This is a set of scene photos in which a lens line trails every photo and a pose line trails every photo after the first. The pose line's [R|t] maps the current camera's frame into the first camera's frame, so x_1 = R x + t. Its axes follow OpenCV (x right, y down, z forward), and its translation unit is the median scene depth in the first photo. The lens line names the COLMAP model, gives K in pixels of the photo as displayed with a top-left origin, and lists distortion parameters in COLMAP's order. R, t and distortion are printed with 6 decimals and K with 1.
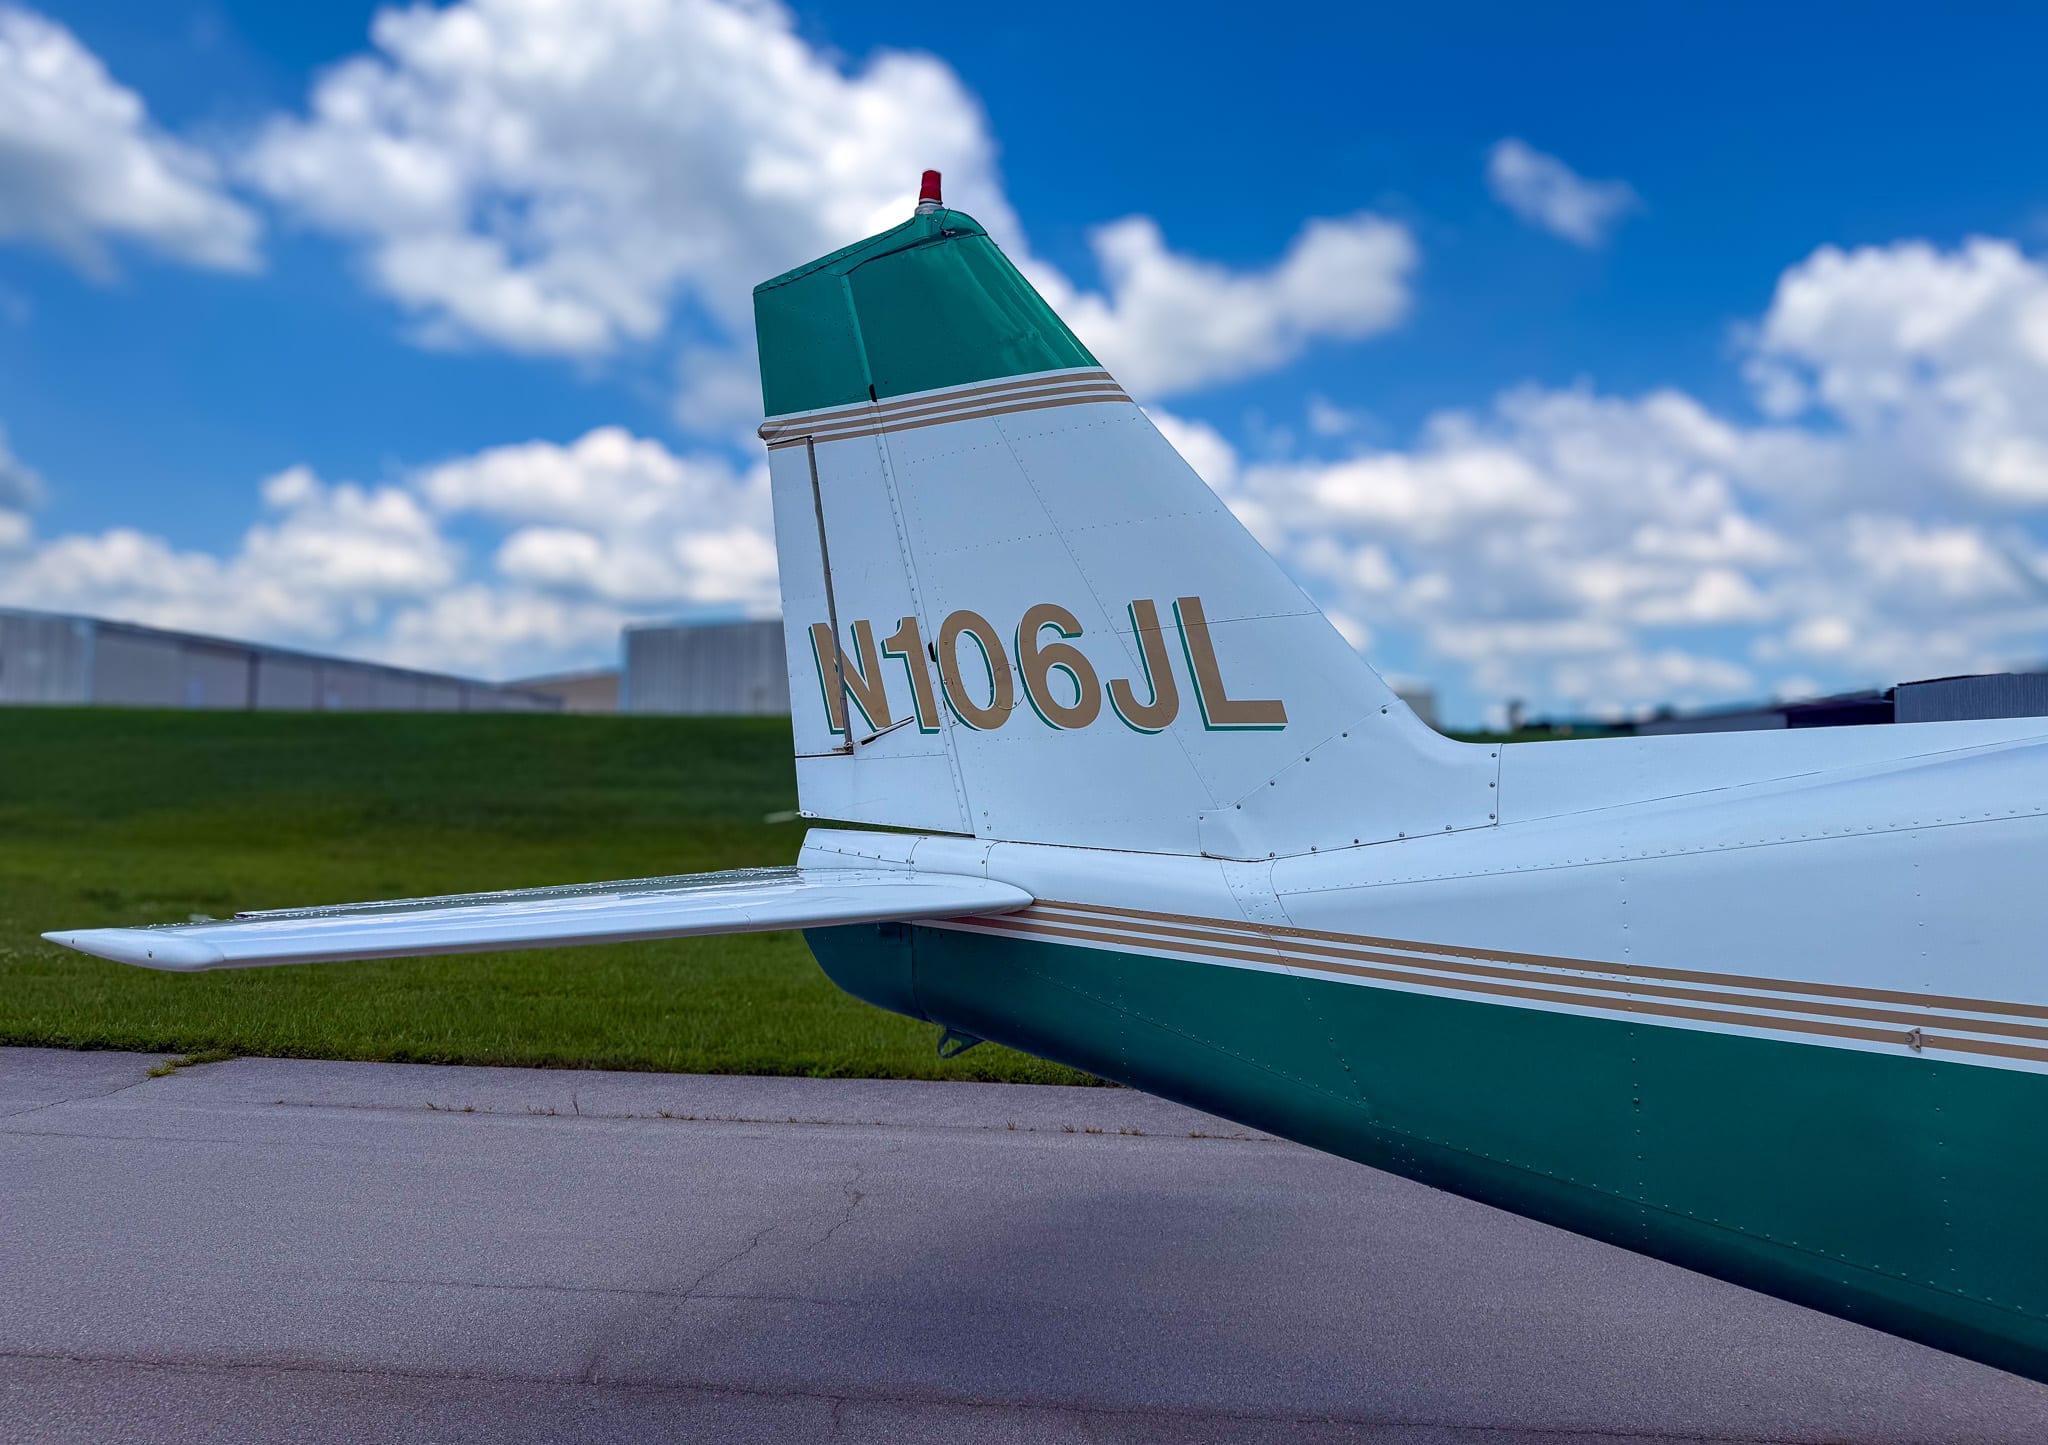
lens RADIAL K [[1416.6, 0, 1083.9], [0, 1416.6, 697.7], [0, 0, 1]] dist [0.052227, -0.001286]
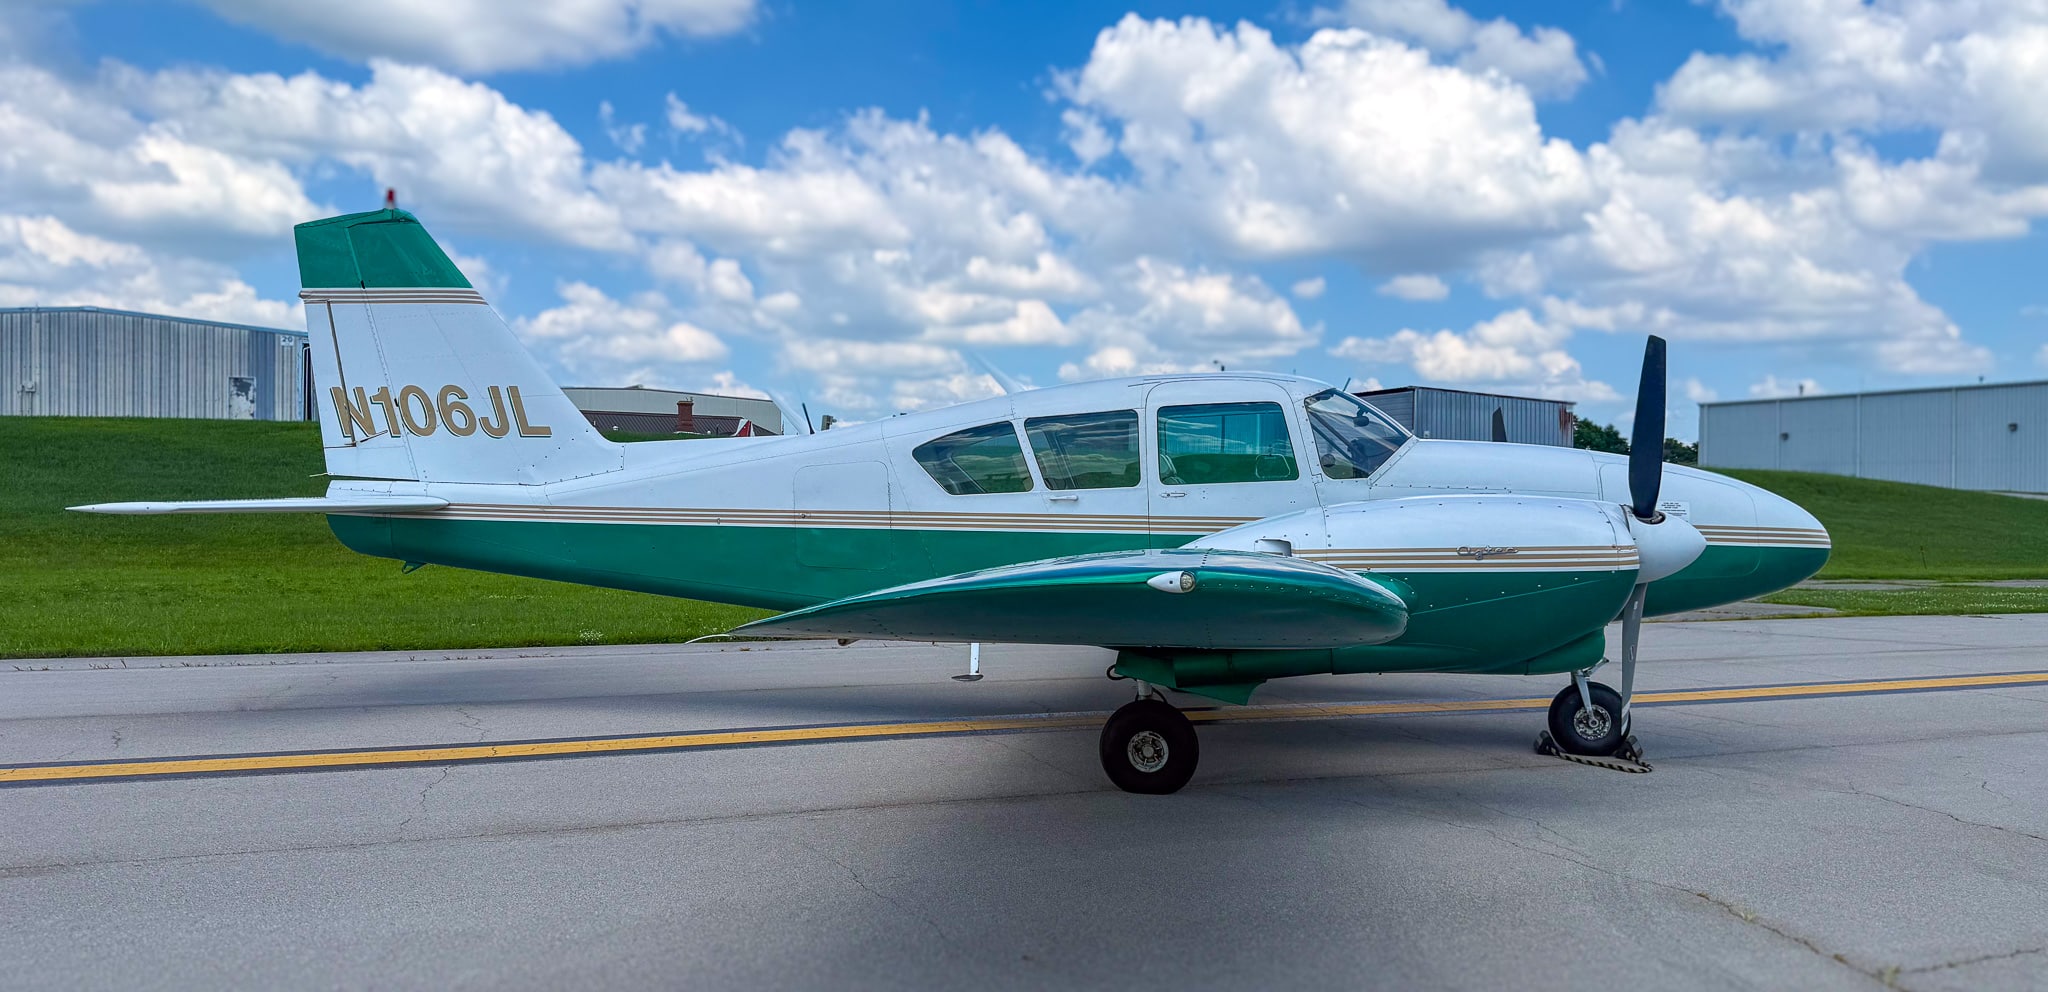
lens RADIAL K [[1401.3, 0, 1012.2], [0, 1401.3, 489.6], [0, 0, 1]] dist [0.080326, -0.130786]
pose [[0.921259, -0.006602, 0.388893, -0.082207], [-0.016217, 0.998334, 0.055365, -0.035118], [-0.388611, -0.057313, 0.919618, -1.562260]]
